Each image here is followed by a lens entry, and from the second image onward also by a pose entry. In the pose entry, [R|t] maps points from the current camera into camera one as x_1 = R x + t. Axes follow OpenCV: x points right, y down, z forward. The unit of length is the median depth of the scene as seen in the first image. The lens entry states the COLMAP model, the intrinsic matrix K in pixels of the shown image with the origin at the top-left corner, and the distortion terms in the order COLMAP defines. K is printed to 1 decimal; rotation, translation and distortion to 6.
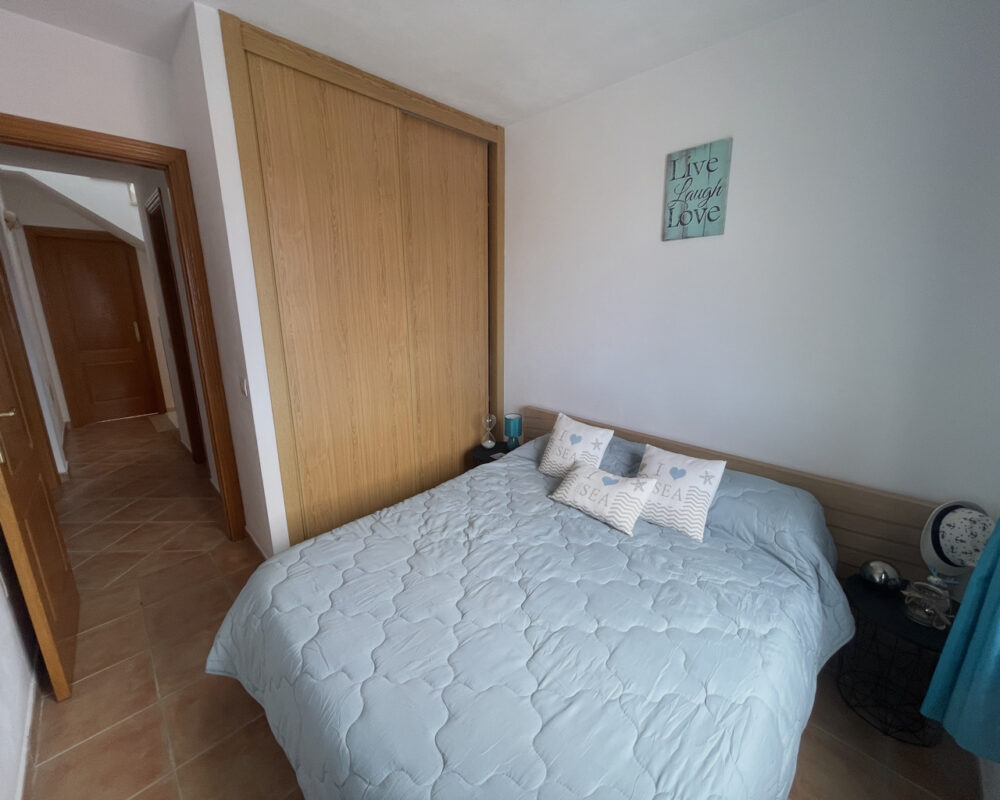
lens RADIAL K [[402.8, 0, 496.8], [0, 402.8, 393.6], [0, 0, 1]] dist [-0.001878, 0.000424]
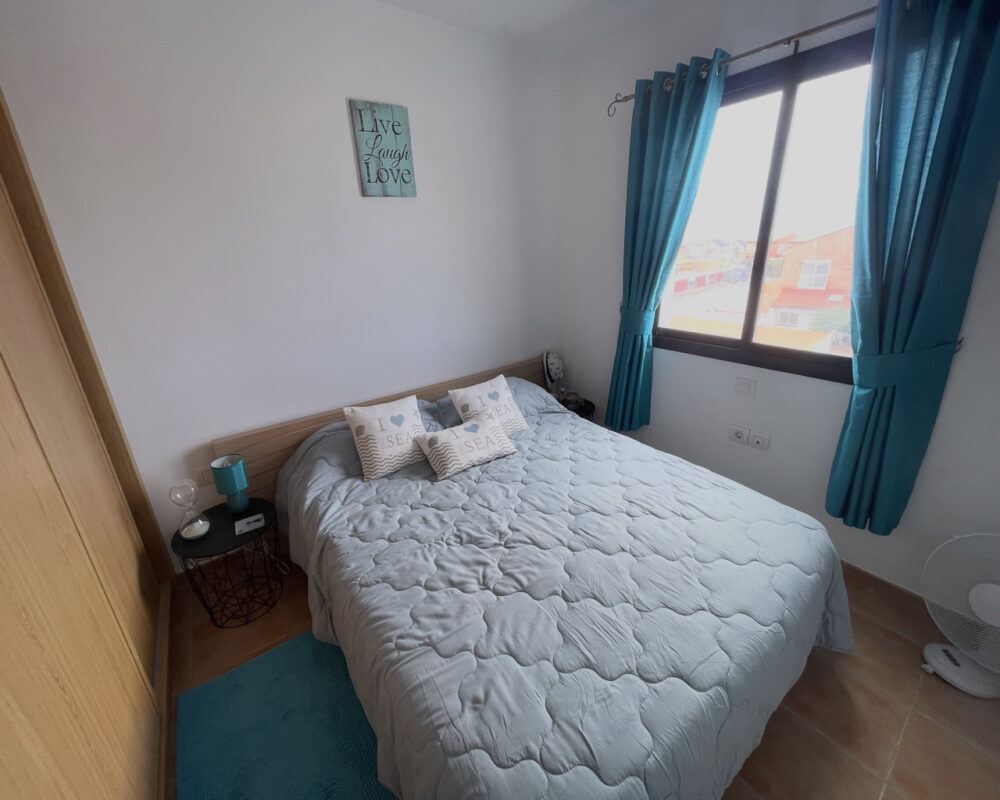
lens RADIAL K [[402.8, 0, 496.8], [0, 402.8, 393.6], [0, 0, 1]] dist [-0.001878, 0.000424]
pose [[0.147338, -0.341810, 0.928147, -0.635468], [0.278963, 0.914653, 0.292557, -0.154017], [-0.948932, 0.215814, 0.230115, 0.627876]]
